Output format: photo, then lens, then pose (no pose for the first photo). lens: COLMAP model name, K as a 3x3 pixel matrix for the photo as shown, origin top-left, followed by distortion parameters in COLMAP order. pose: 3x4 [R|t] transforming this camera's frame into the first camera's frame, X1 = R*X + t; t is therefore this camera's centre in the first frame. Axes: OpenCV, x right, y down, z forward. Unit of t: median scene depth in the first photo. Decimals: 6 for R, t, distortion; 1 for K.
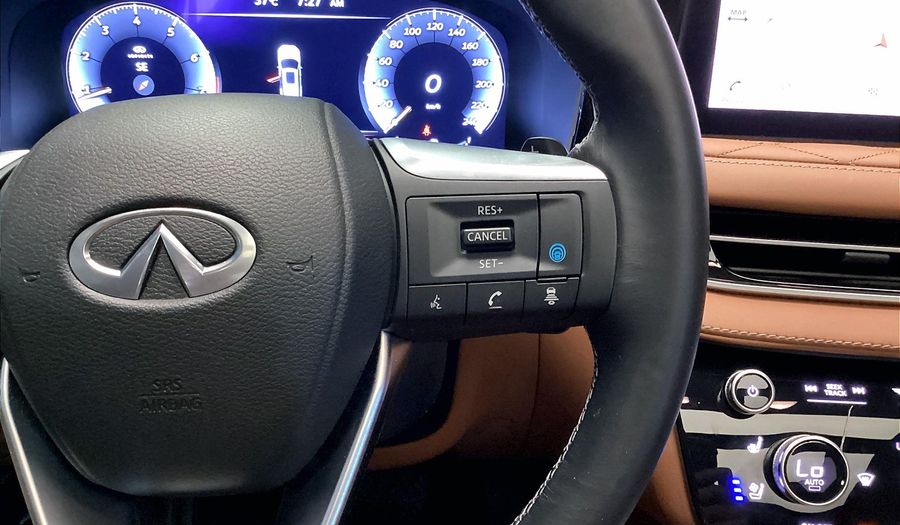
lens RADIAL K [[820.9, 0, 450.0], [0, 820.9, 262.5], [0, 0, 1]] dist [0.132087, -0.329430]
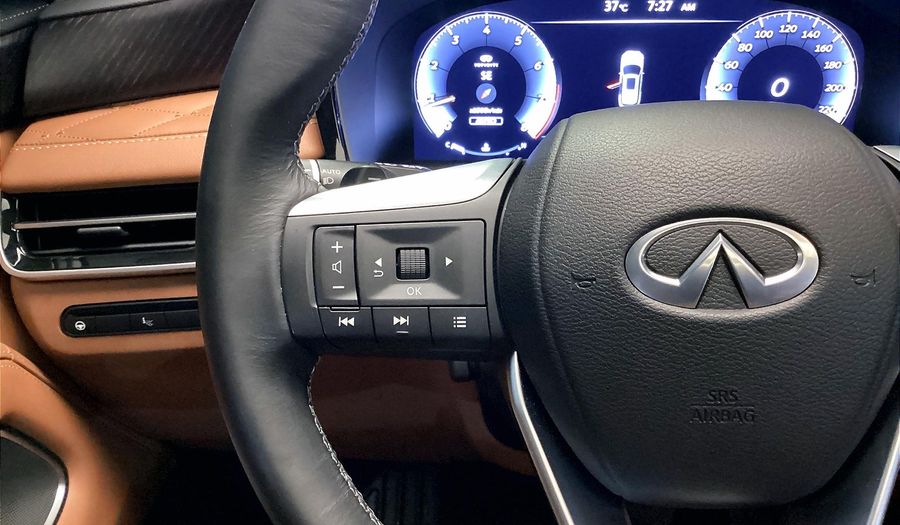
lens RADIAL K [[820.9, 0, 450.0], [0, 820.9, 262.5], [0, 0, 1]] dist [0.132087, -0.329430]
pose [[0.988496, 0.024711, -0.149217, -0.258971], [-0.025388, 0.999674, -0.002633, -0.000435], [0.149103, 0.006390, 0.988801, -0.014060]]
